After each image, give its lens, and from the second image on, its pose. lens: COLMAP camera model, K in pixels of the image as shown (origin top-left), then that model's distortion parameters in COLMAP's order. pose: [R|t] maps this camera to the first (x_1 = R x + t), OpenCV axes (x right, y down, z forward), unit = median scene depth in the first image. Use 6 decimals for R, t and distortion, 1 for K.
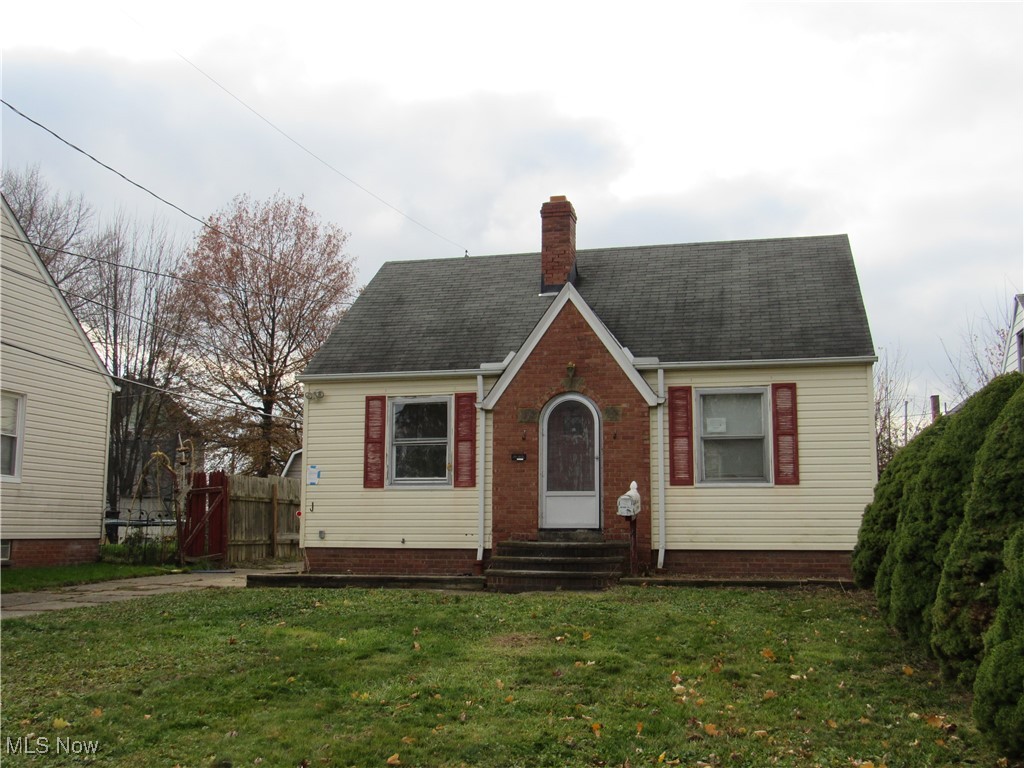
lens RADIAL K [[1015.7, 0, 512.0], [0, 1015.7, 384.0], [0, 0, 1]] dist [-0.041893, 0.018890]
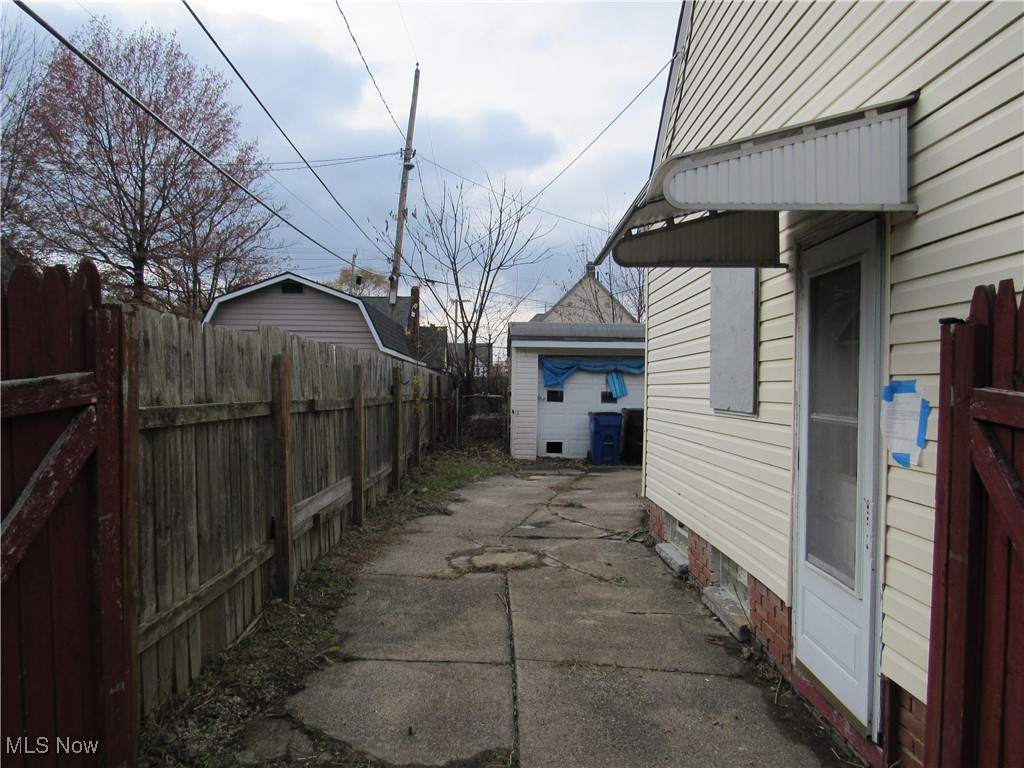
lens RADIAL K [[720.0, 0, 512.7], [0, 720.0, 387.2], [0, 0, 1]] dist [0.000473, -0.001282]
pose [[0.966857, 0.012003, 0.255037, -0.305320], [-0.048237, 0.989493, 0.136298, 0.103923], [-0.250721, -0.144083, 0.957277, 1.065148]]
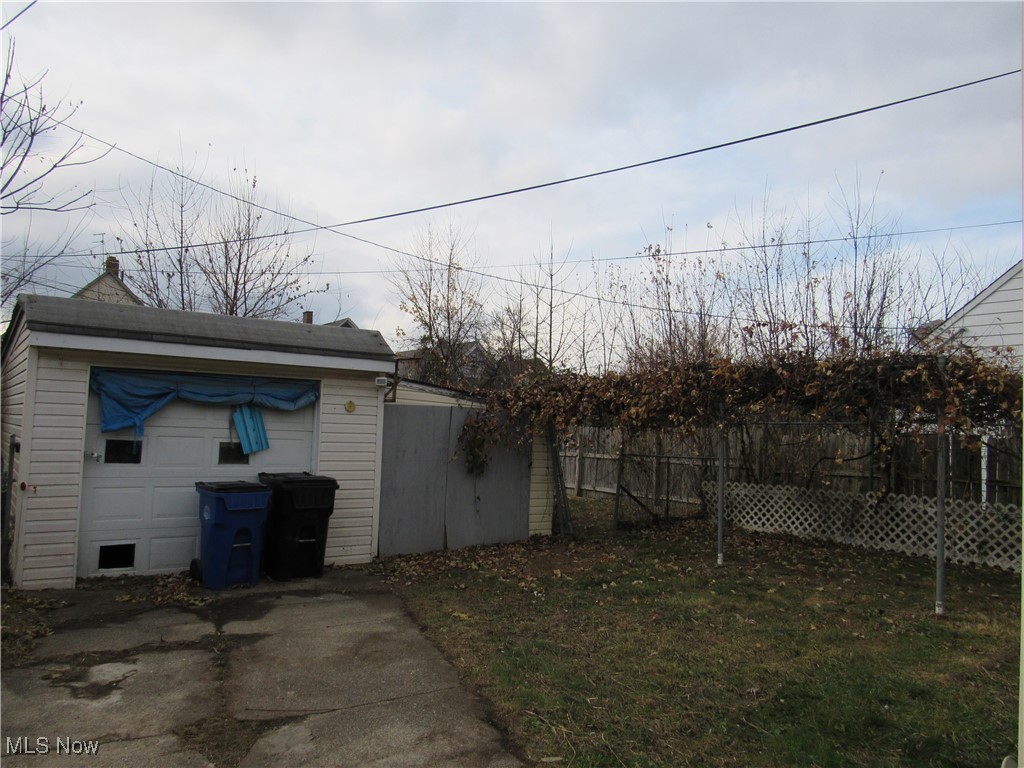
lens RADIAL K [[722.4, 0, 512.0], [0, 722.4, 384.0], [0, 0, 1]] dist [-0.031410, -0.001663]
pose [[0.614468, 0.063653, 0.786369, -0.227730], [-0.137441, 0.990135, 0.027249, 0.148234], [-0.776878, -0.124823, 0.617155, 1.455316]]
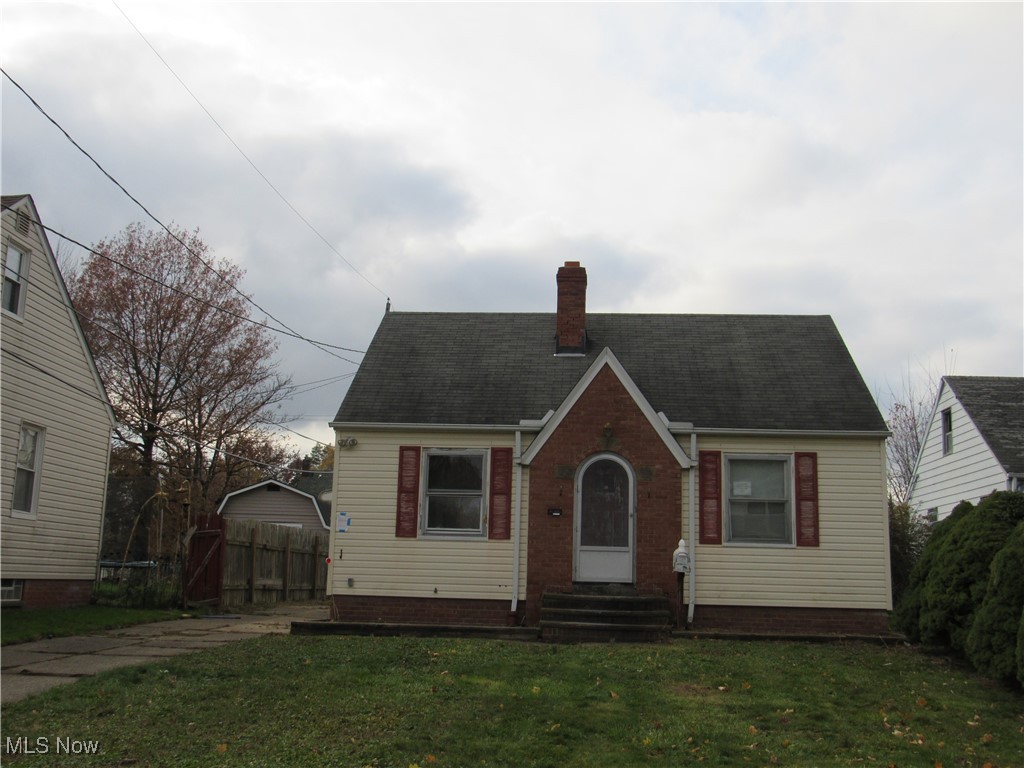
lens RADIAL K [[1015.7, 0, 512.0], [0, 1015.7, 384.0], [0, 0, 1]] dist [-0.041893, 0.018890]
pose [[0.986613, 0.054061, 0.153861, -0.200906], [-0.046757, 0.997619, -0.050702, -0.003786], [-0.156235, 0.042829, 0.986791, -0.022927]]
